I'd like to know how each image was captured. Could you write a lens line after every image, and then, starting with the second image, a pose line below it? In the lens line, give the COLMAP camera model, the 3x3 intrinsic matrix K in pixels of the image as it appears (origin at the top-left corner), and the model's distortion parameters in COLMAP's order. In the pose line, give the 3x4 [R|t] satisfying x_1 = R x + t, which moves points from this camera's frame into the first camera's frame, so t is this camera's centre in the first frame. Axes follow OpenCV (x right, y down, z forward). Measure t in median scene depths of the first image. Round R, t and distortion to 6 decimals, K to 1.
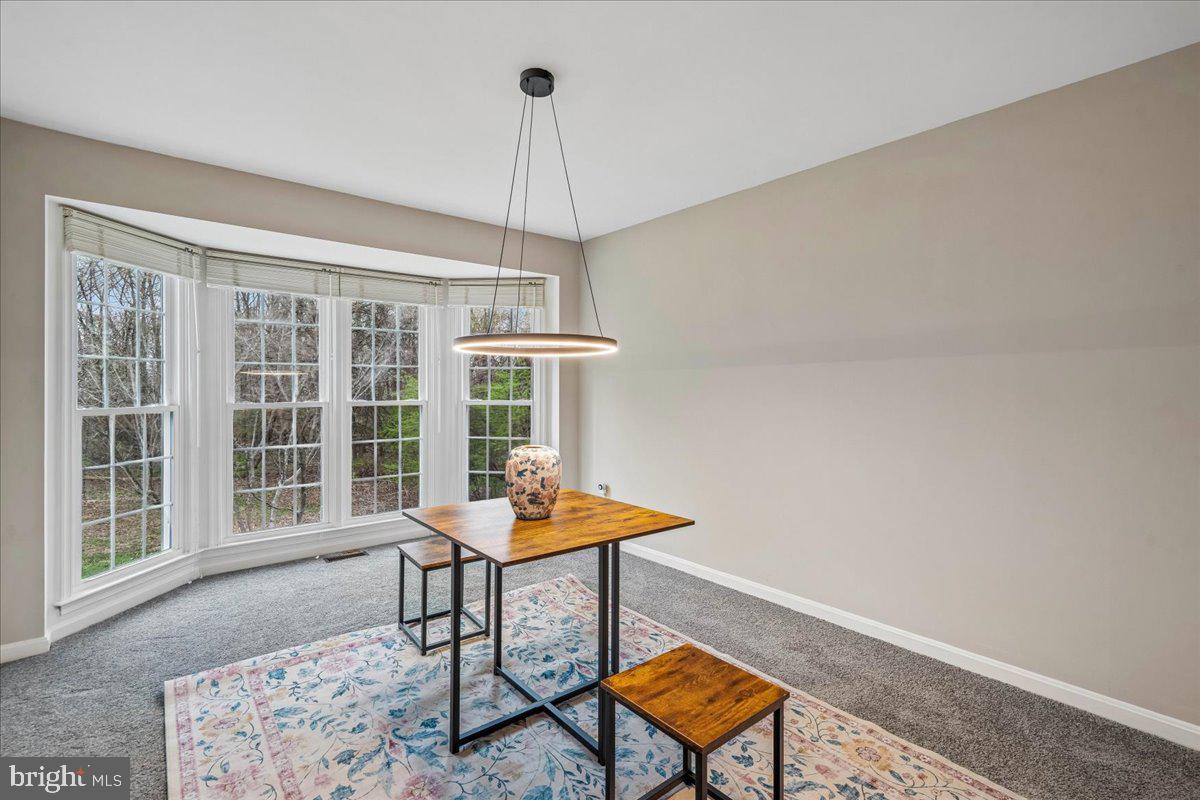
lens RADIAL K [[555.6, 0, 605.9], [0, 555.6, 392.4], [0, 0, 1]] dist [0.002033, 0.001733]
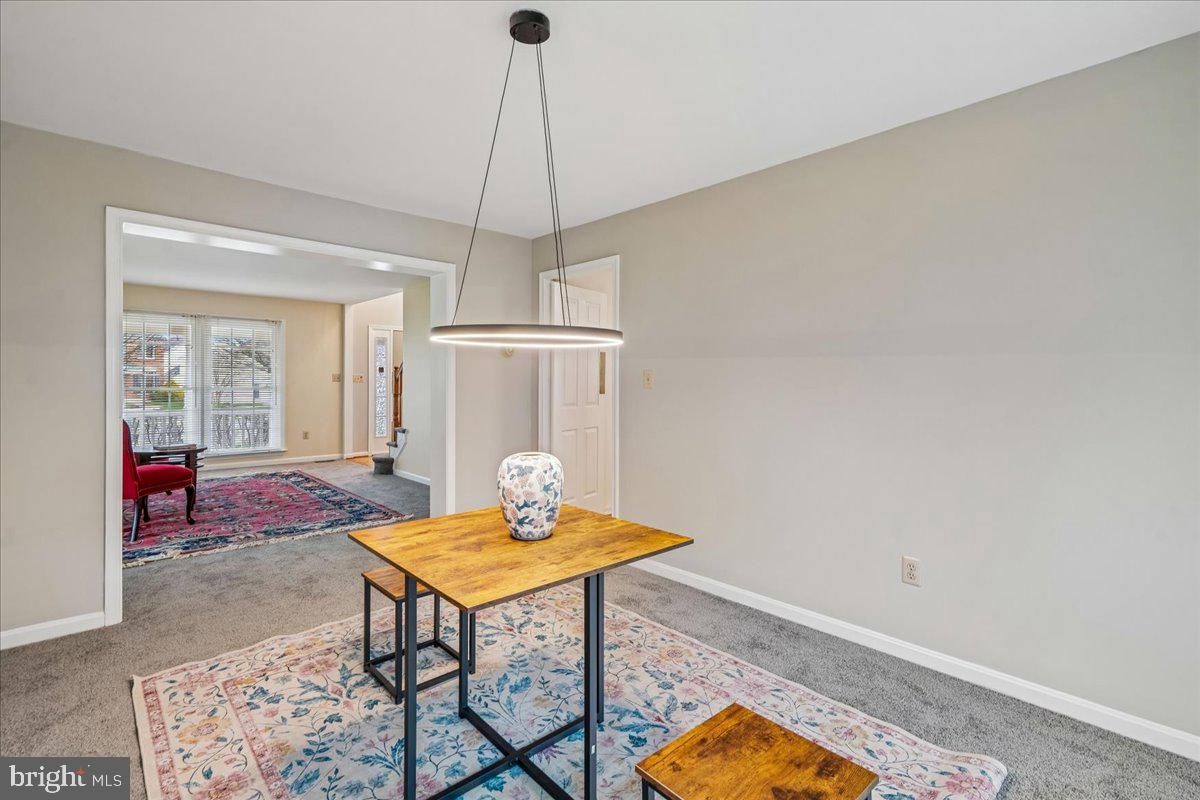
lens RADIAL K [[555.6, 0, 606.7], [0, 555.6, 388.9], [0, 0, 1]] dist [0.002033, 0.001733]
pose [[-0.998345, -0.009067, -0.056792, -0.183366], [-0.010618, 0.999577, 0.027067, -0.025662], [0.056522, 0.027625, -0.998019, 1.724288]]
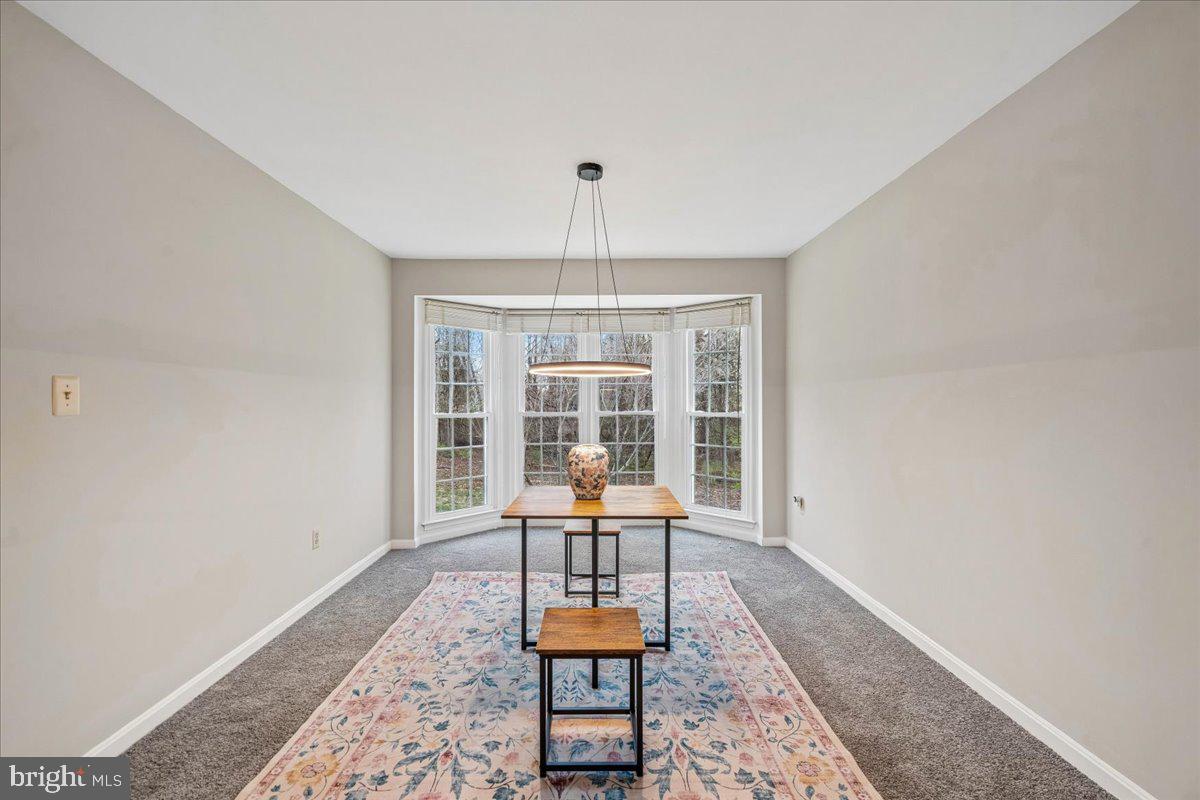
lens RADIAL K [[555.6, 0, 592.7], [0, 555.6, 401.3], [0, 0, 1]] dist [0.002033, 0.001733]
pose [[0.766023, -0.002805, -0.642807, 0.678003], [-0.001857, 0.999977, -0.006577, 0.001079], [0.642810, 0.006232, 0.766000, -0.009497]]
